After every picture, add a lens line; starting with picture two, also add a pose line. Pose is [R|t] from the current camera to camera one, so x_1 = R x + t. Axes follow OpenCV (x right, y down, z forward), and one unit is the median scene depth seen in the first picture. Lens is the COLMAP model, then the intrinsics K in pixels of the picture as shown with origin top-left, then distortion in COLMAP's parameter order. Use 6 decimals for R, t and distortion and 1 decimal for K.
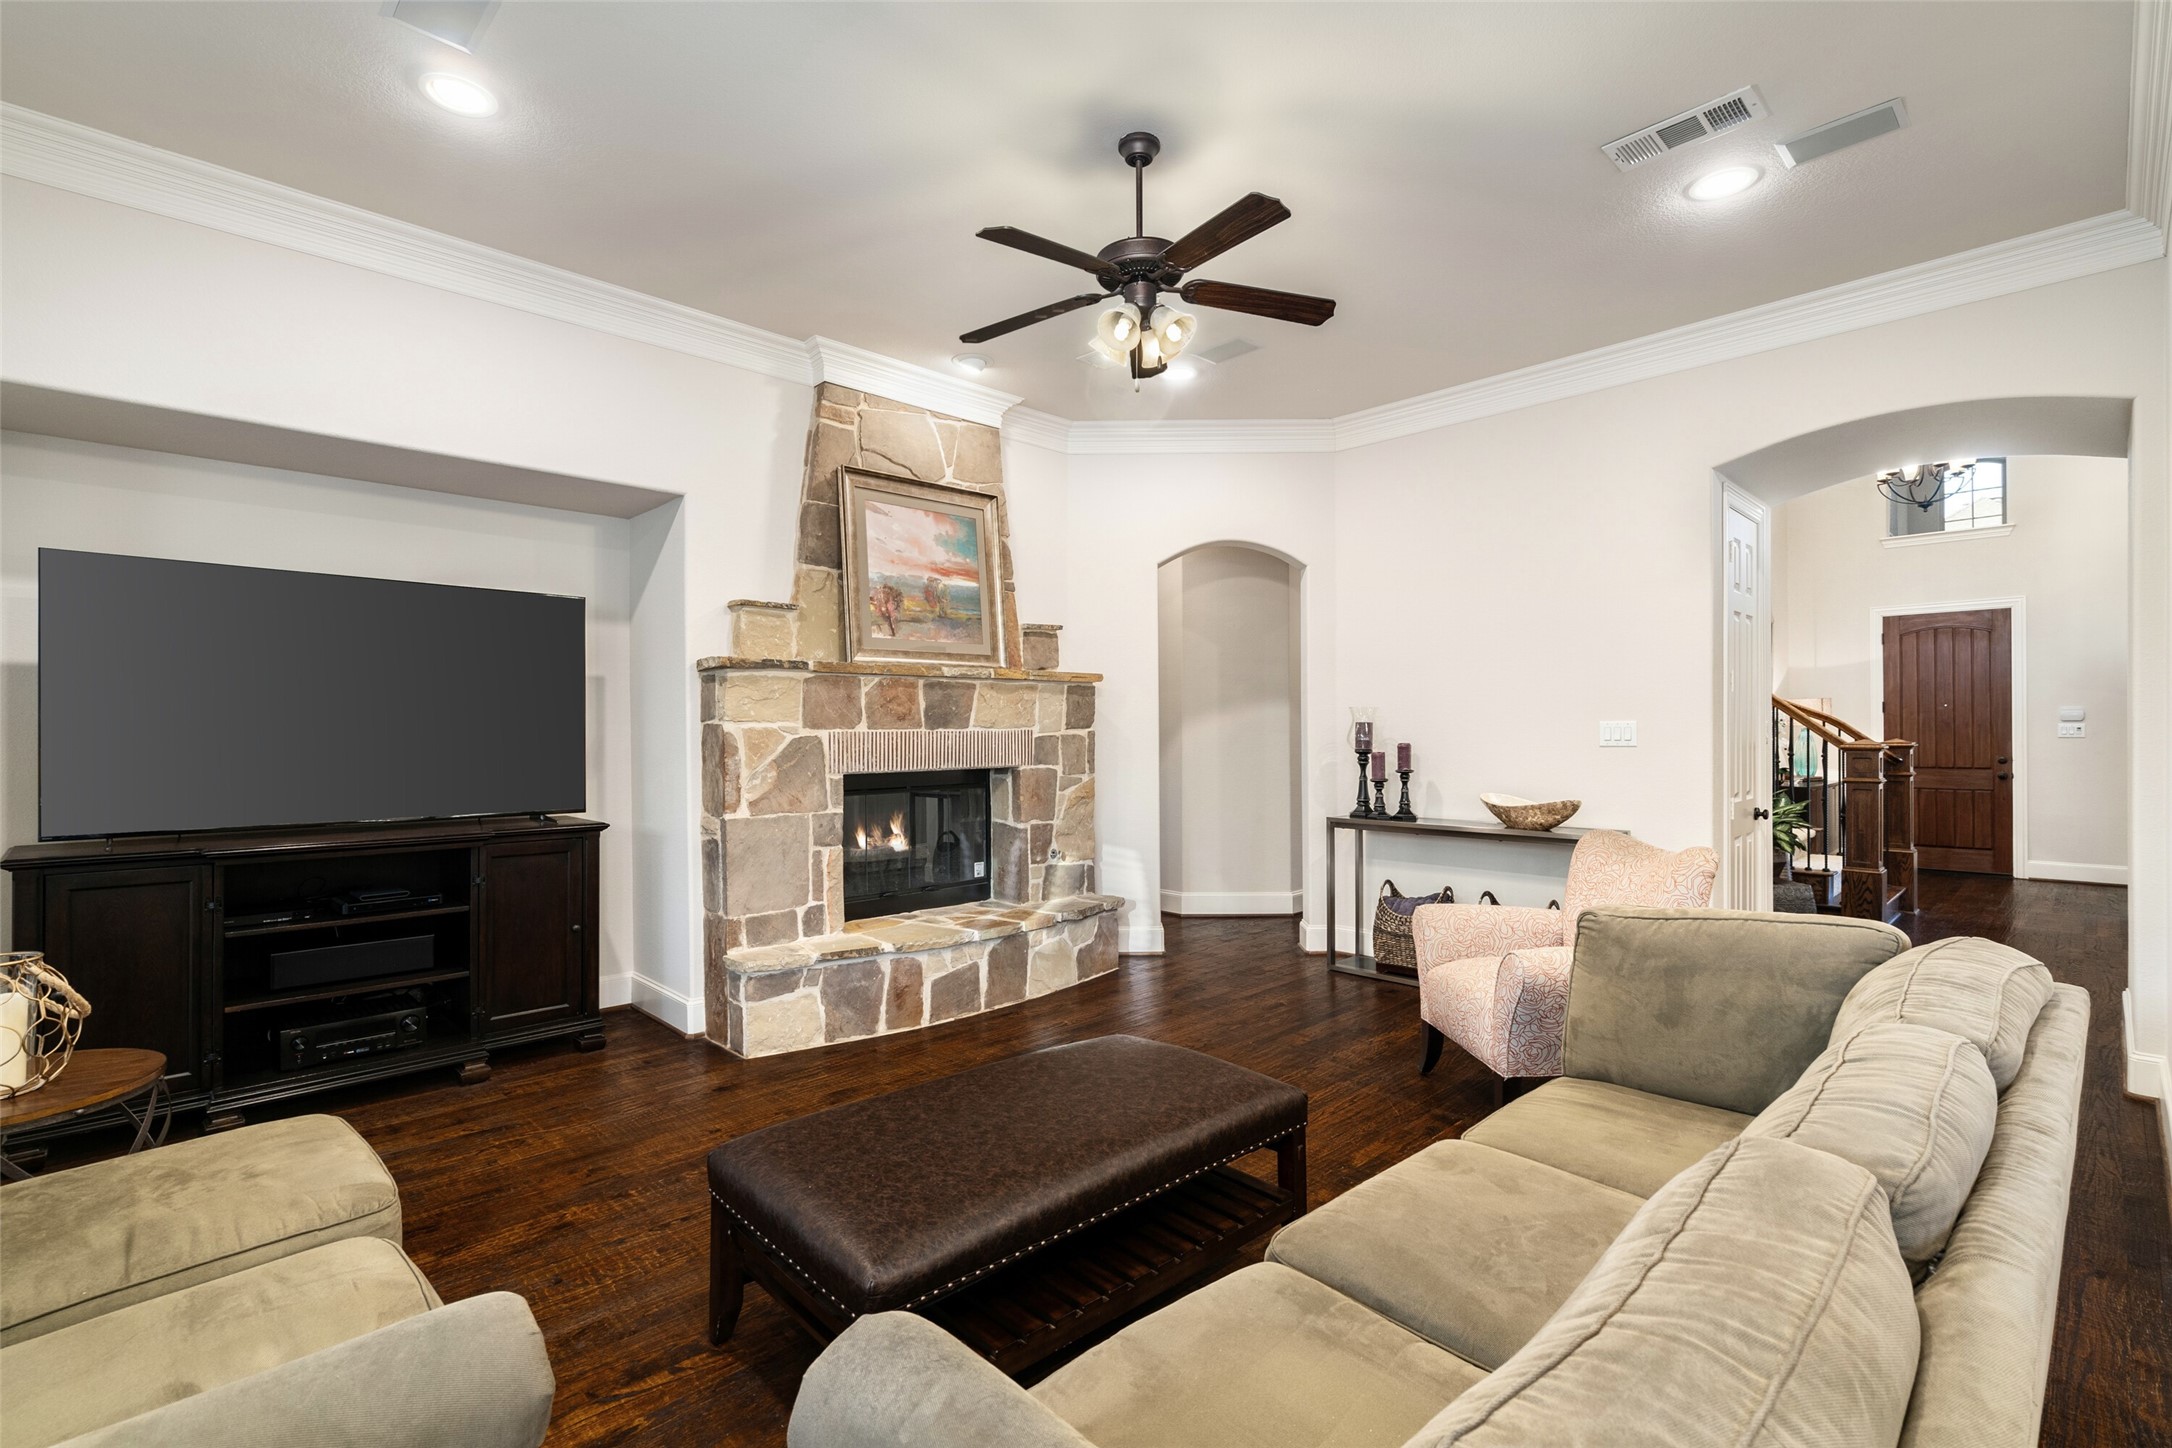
lens RADIAL K [[967.5, 0, 1084.8], [0, 967.5, 730.3], [0, 0, 1]] dist [-0.000653, -0.000015]
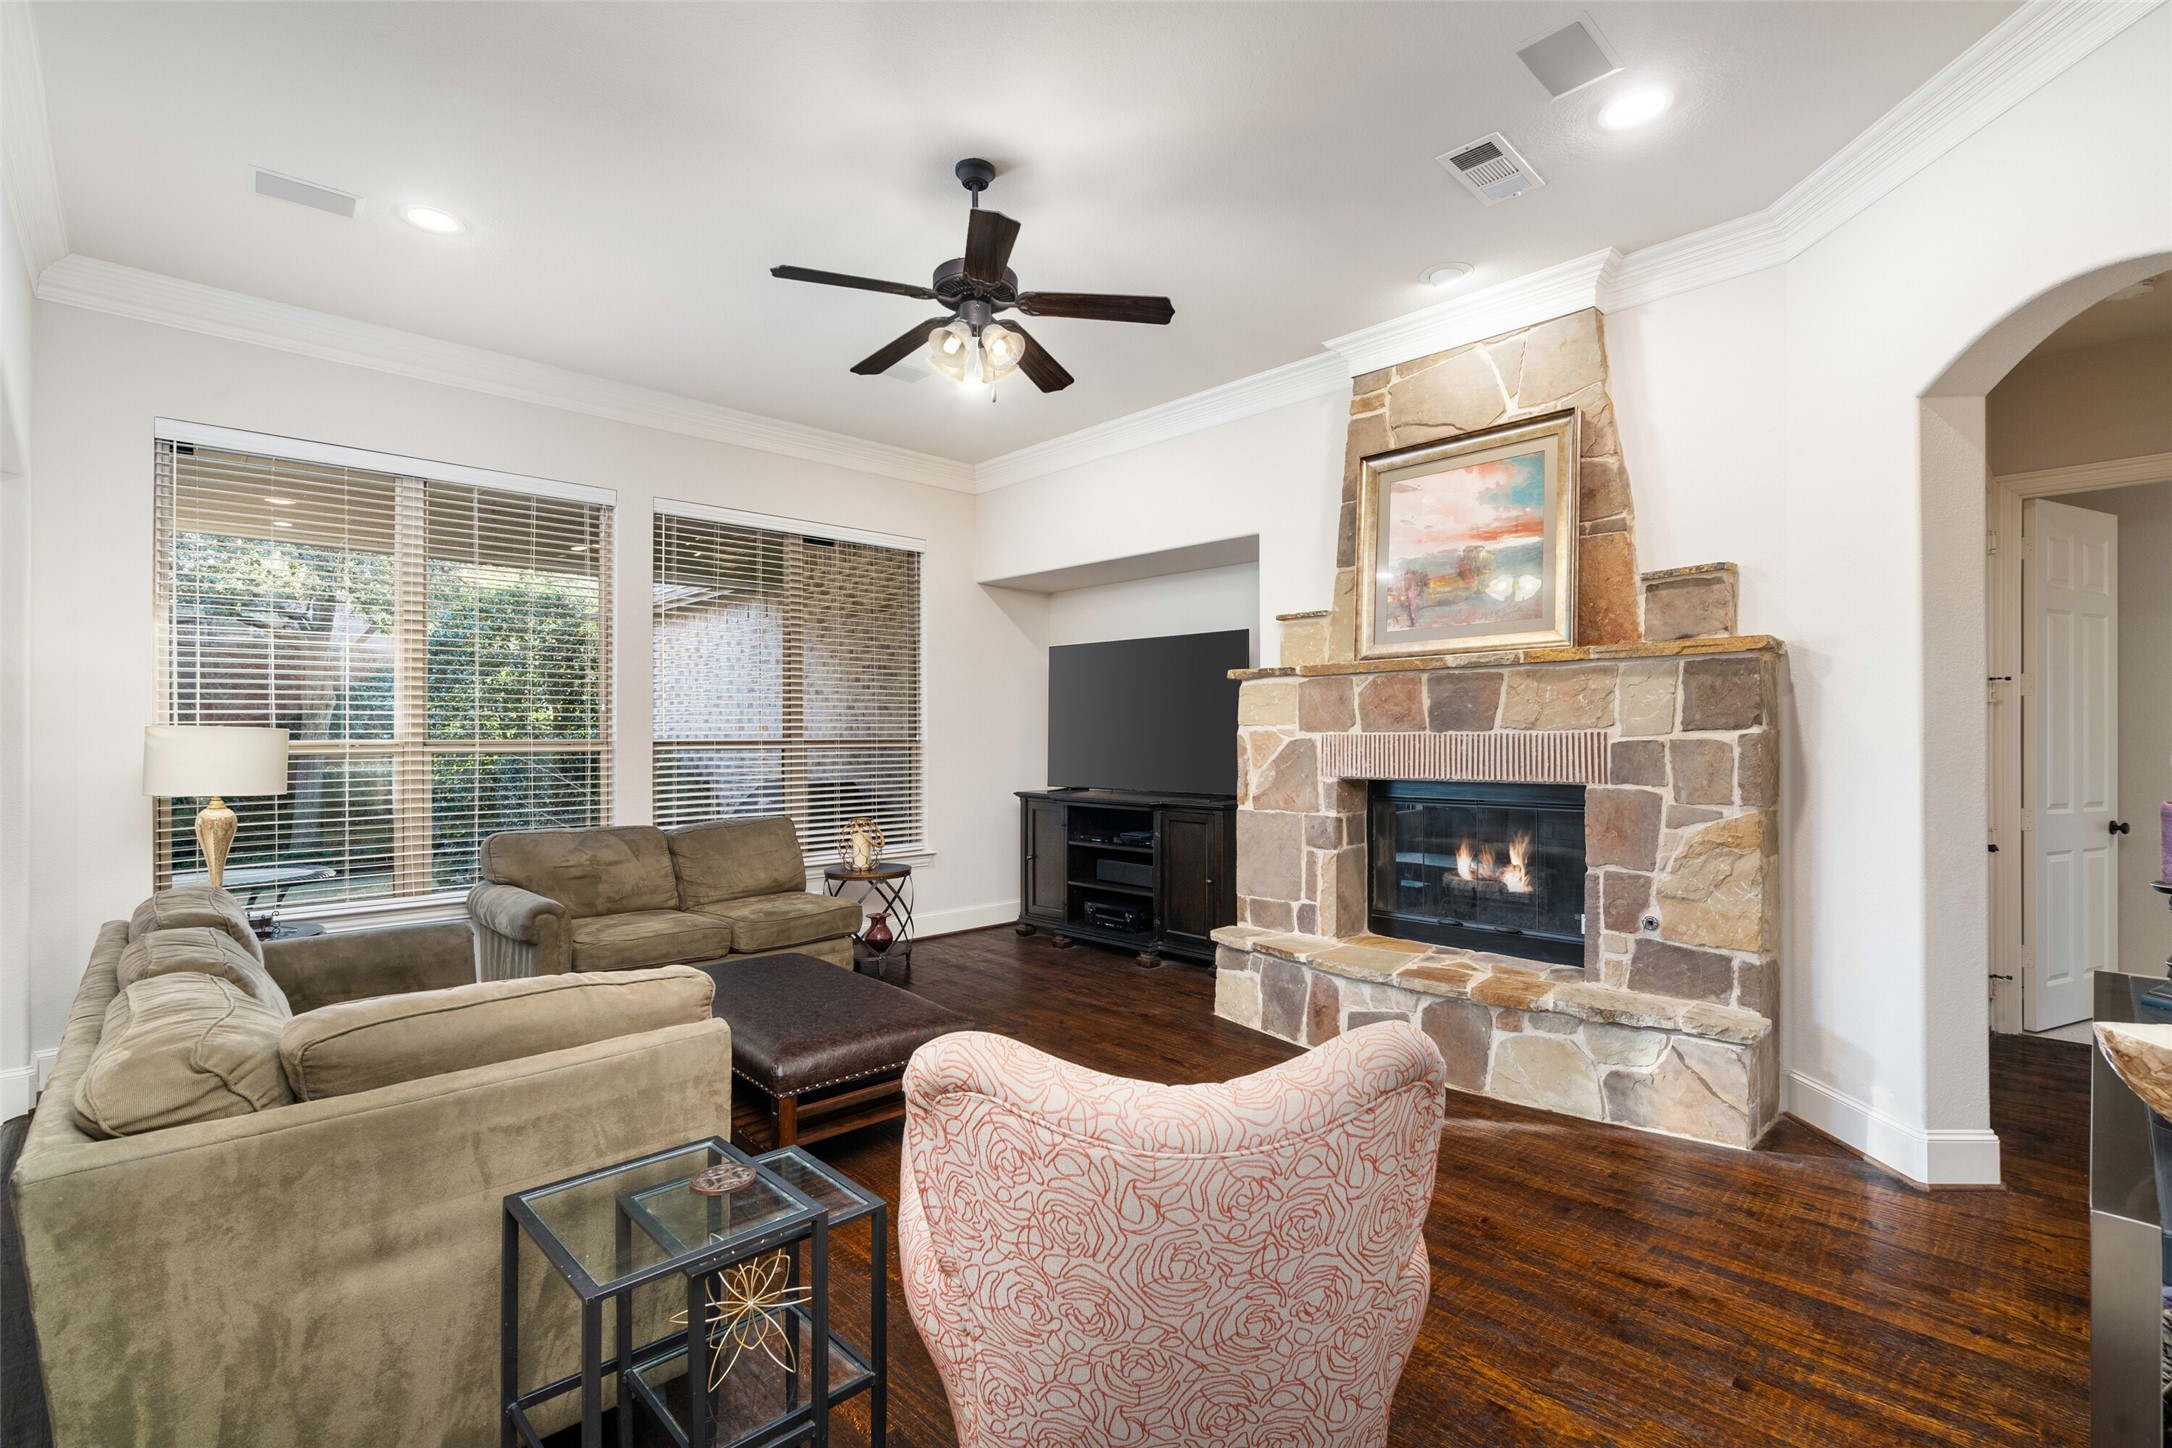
lens RADIAL K [[984.2, 0, 1086.9], [0, 984.2, 729.7], [0, 0, 1]] dist [-0.001437, -0.000016]
pose [[0.014503, -0.001605, -0.999894, 0.743625], [0.002468, 0.999996, -0.001570, -0.002484], [0.999892, -0.002445, 0.014507, 0.735443]]
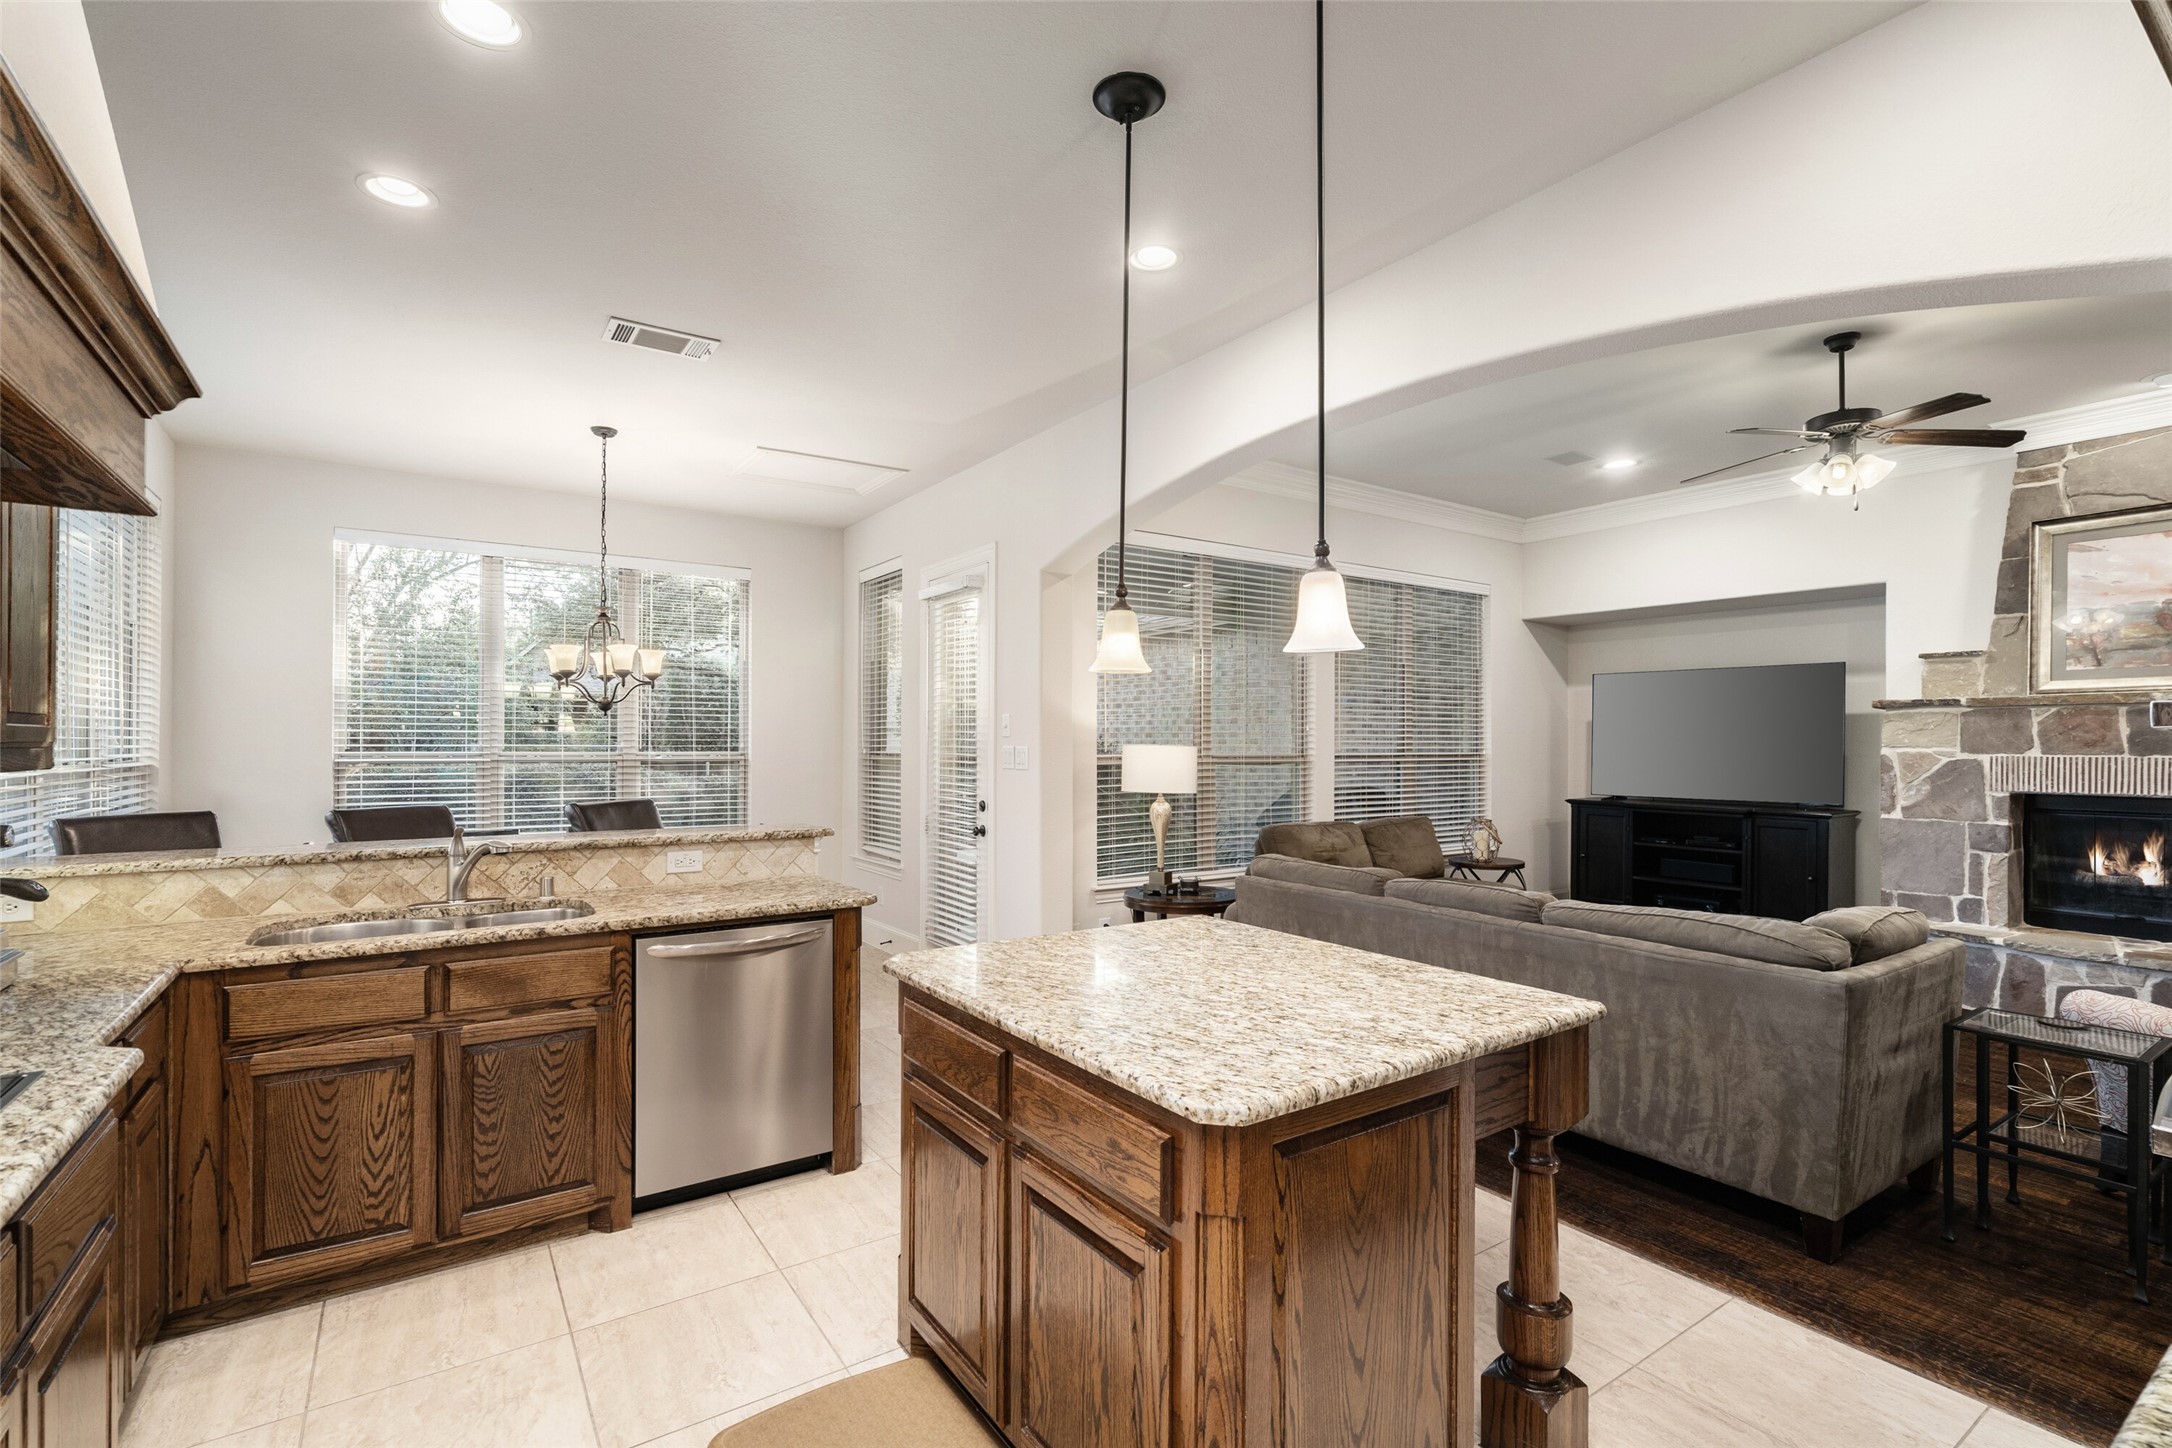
lens RADIAL K [[984.0, 0, 1083.9], [0, 984.0, 737.0], [0, 0, 1]] dist [0.002072, 0.000235]
pose [[-0.164107, -0.002004, -0.986441, 1.104751], [-0.005260, 0.999985, -0.001156, -0.014431], [0.986429, 0.004998, -0.164115, 0.098024]]
